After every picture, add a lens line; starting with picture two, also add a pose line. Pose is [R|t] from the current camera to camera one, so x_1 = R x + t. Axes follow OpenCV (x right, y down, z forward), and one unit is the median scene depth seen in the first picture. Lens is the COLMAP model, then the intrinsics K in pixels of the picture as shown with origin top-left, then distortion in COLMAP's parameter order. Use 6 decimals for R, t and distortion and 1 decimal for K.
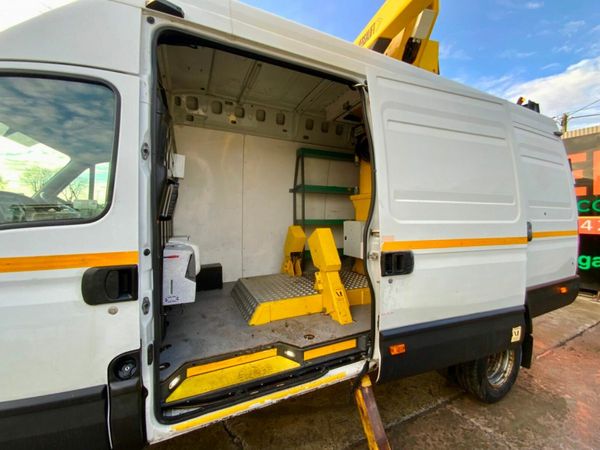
lens RADIAL K [[236.2, 0, 299.3], [0, 236.2, 226.1], [0, 0, 1]] dist [-0.011525, -0.000436]
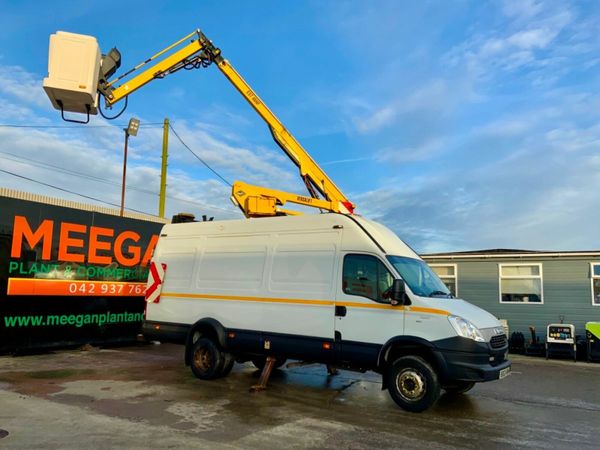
lens RADIAL K [[497.2, 0, 299.0], [0, 497.2, 222.9], [0, 0, 1]] dist [0.062541, -0.109858]
pose [[-0.519025, 0.094301, 0.849541, -2.726693], [-0.014923, 0.992744, -0.119314, -0.081401], [-0.854629, -0.074605, -0.513852, 2.551947]]
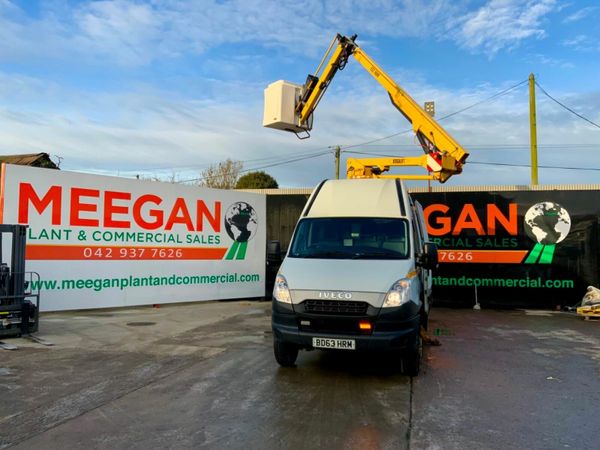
lens RADIAL K [[497.2, 0, 299.0], [0, 497.2, 230.0], [0, 0, 1]] dist [0.062541, -0.109858]
pose [[0.618199, 0.028908, 0.785490, -2.853643], [0.015528, 0.998679, -0.048975, -0.037320], [-0.785868, 0.042473, 0.616934, -0.839036]]
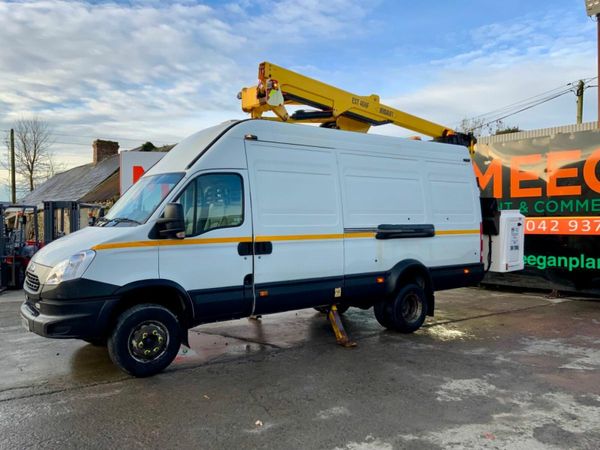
lens RADIAL K [[497.2, 0, 301.4], [0, 497.2, 224.1], [0, 0, 1]] dist [0.062541, -0.109858]
pose [[0.976081, -0.010687, 0.217146, -0.489263], [0.015203, 0.999701, -0.019136, 0.028212], [-0.216877, 0.021979, 0.975951, -1.680018]]
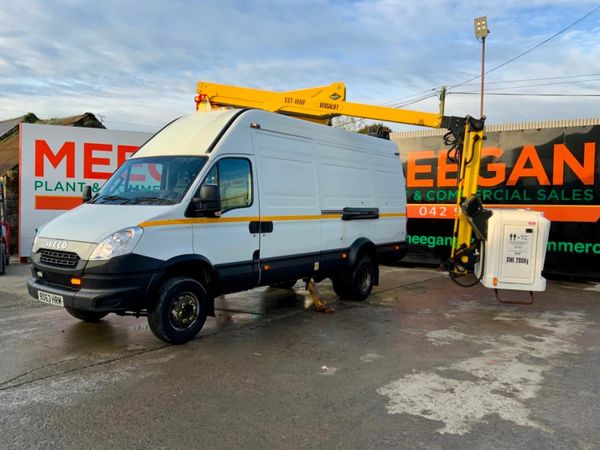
lens RADIAL K [[497.2, 0, 299.9], [0, 497.2, 225.7], [0, 0, 1]] dist [0.062541, -0.109858]
pose [[0.869974, -0.011561, 0.492962, -1.200857], [0.002069, 0.999802, 0.019797, 0.035318], [-0.493093, -0.016203, 0.869826, -1.706891]]
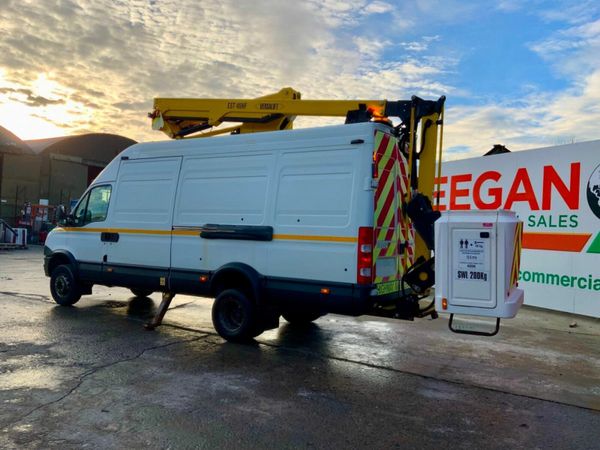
lens RADIAL K [[497.2, 0, 299.8], [0, 497.2, 221.0], [0, 0, 1]] dist [0.062541, -0.109858]
pose [[0.575208, -0.002892, -0.818002, 2.761869], [-0.057428, 0.997384, -0.043908, 0.057117], [0.815989, 0.072232, 0.573537, -0.408225]]
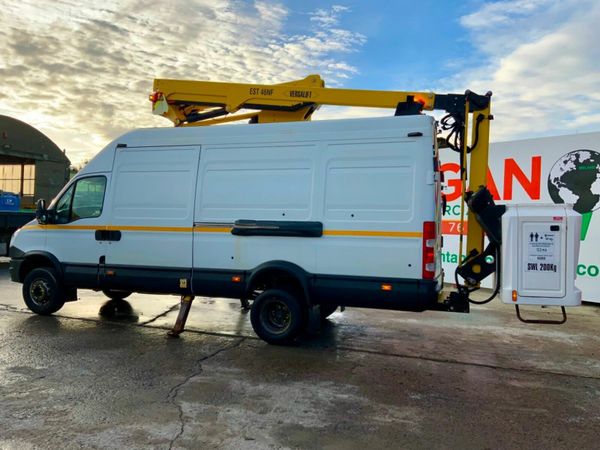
lens RADIAL K [[497.2, 0, 299.4], [0, 497.2, 221.7], [0, 0, 1]] dist [0.062541, -0.109858]
pose [[0.743763, 0.008329, -0.668391, 2.194569], [-0.035984, 0.998971, -0.027593, 0.051936], [0.667474, 0.044575, 0.743298, -0.886059]]
